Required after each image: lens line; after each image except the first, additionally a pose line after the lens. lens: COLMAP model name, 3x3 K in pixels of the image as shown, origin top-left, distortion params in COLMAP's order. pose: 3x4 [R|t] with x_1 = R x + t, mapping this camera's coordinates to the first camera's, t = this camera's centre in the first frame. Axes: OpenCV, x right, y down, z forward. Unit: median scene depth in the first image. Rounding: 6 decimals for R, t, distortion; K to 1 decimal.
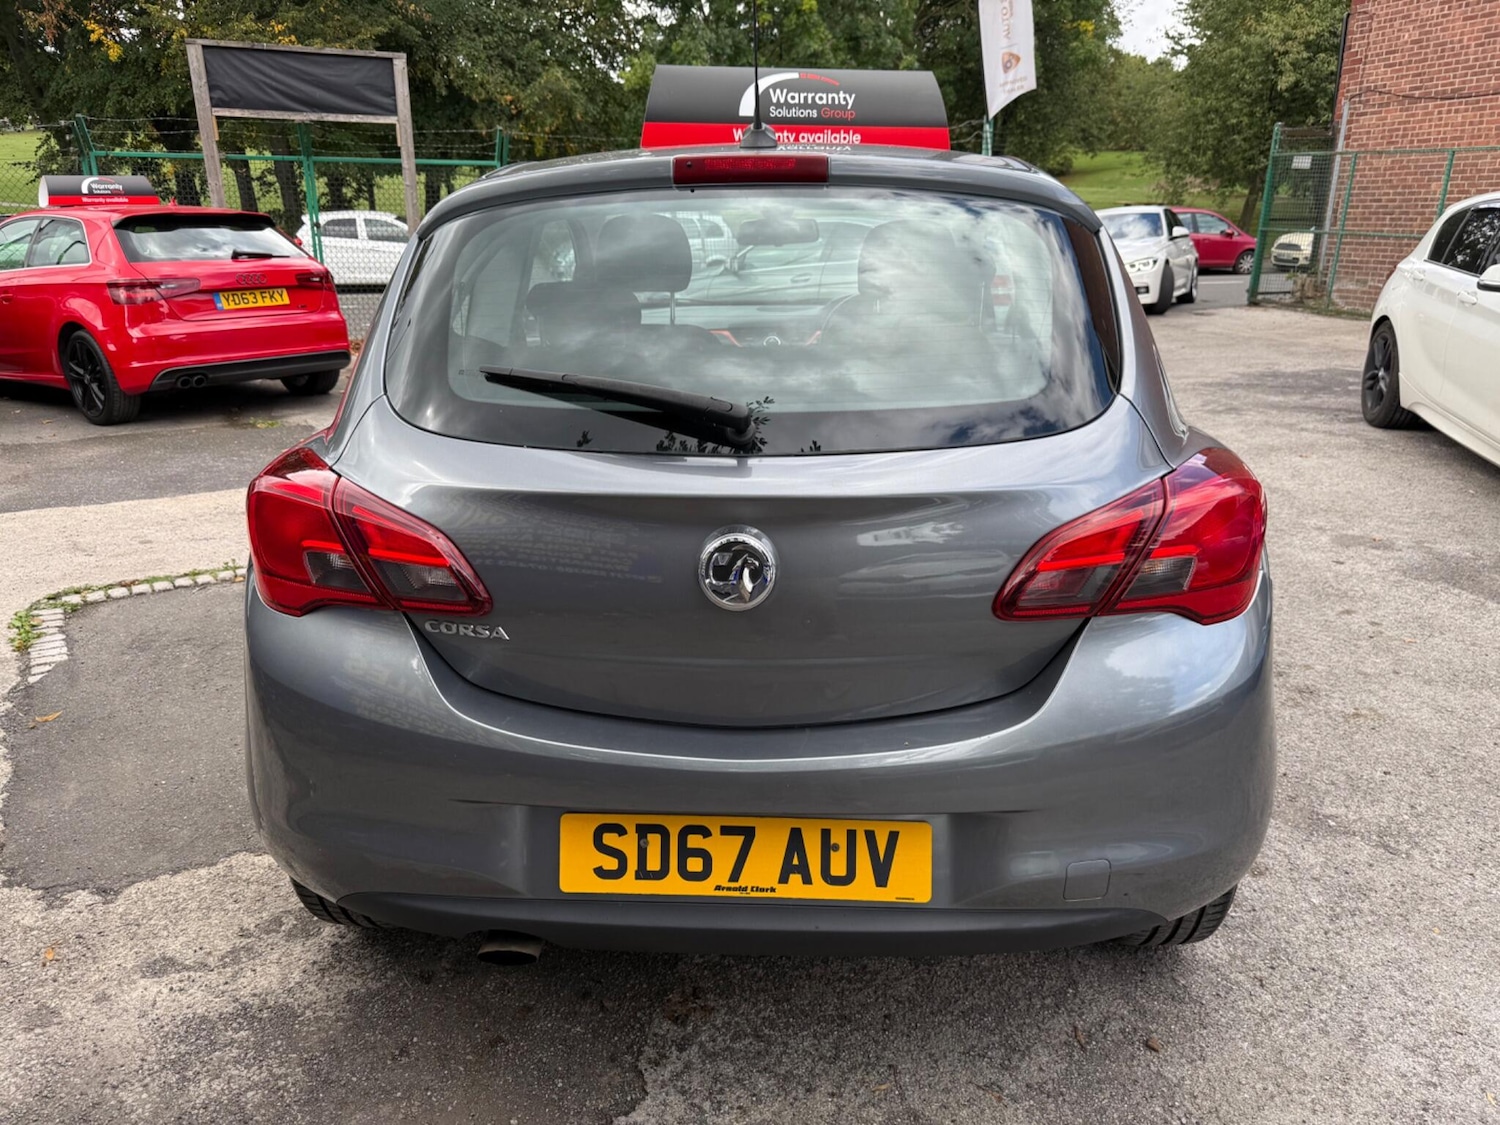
lens RADIAL K [[1042.2, 0, 744.9], [0, 1042.2, 576.5], [0, 0, 1]] dist [0.023712, -0.027309]
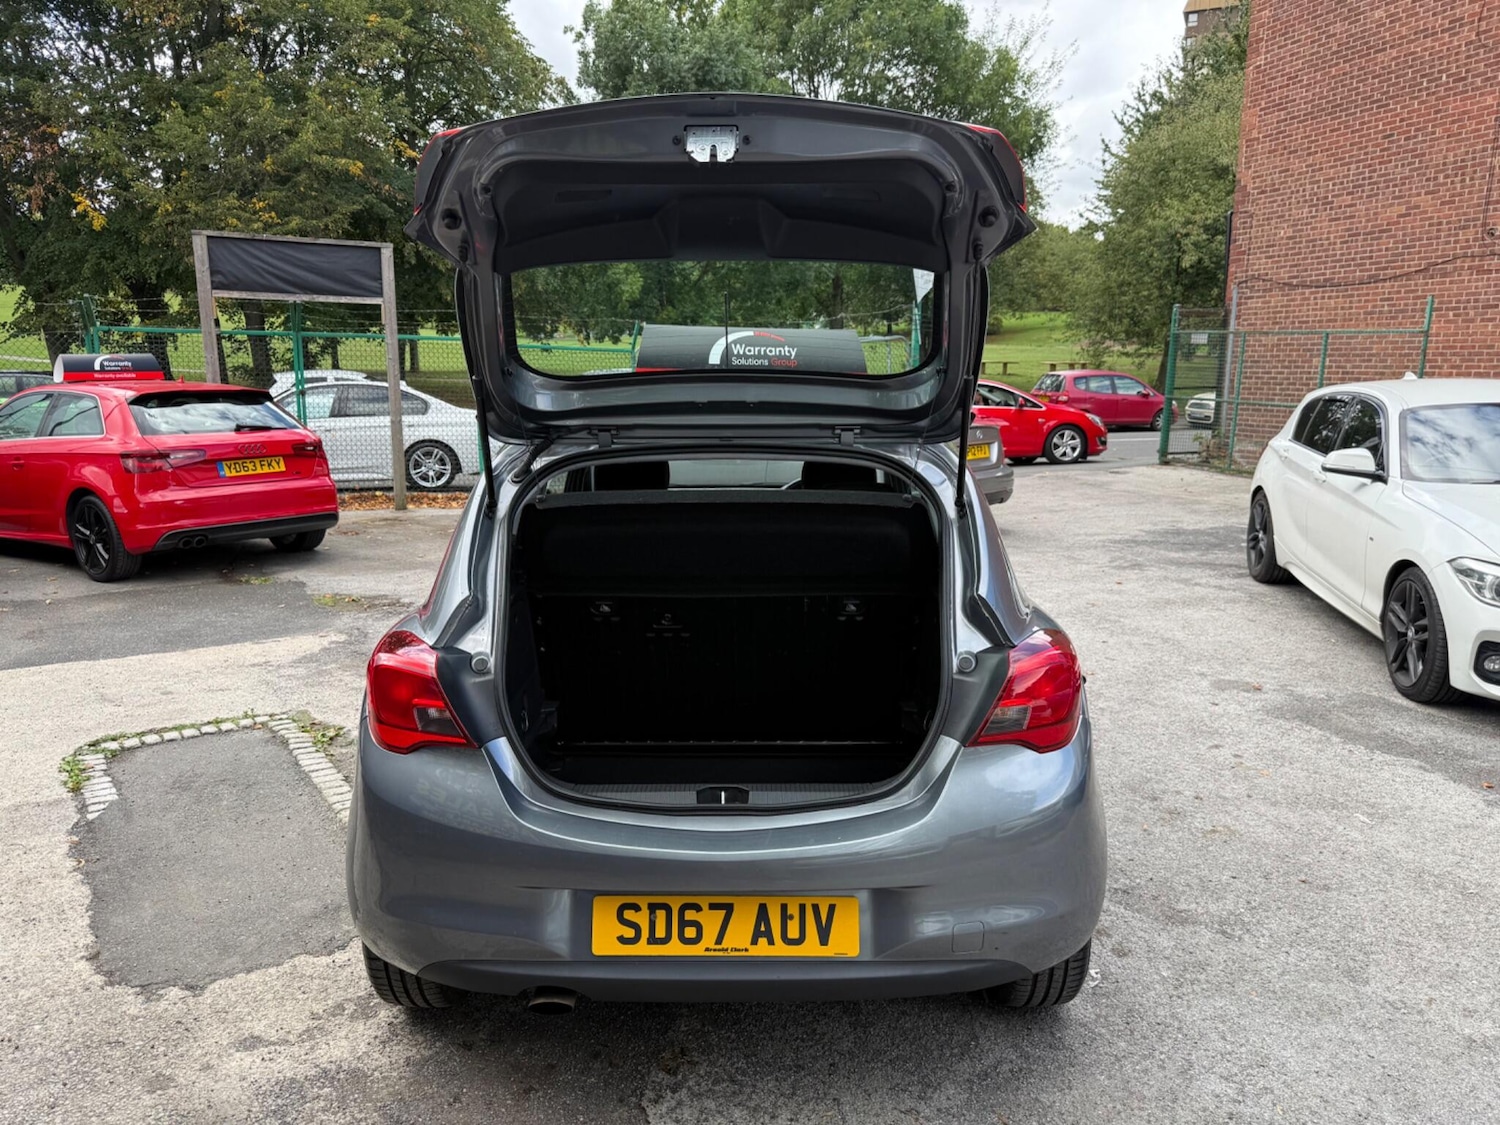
lens RADIAL K [[1042.2, 0, 744.9], [0, 1042.2, 576.5], [0, 0, 1]] dist [0.023712, -0.027309]
pose [[0.998848, -0.001529, 0.047960, -0.023035], [0.007919, 0.991039, -0.133339, -0.004197], [-0.047326, 0.133565, 0.989909, -0.247918]]
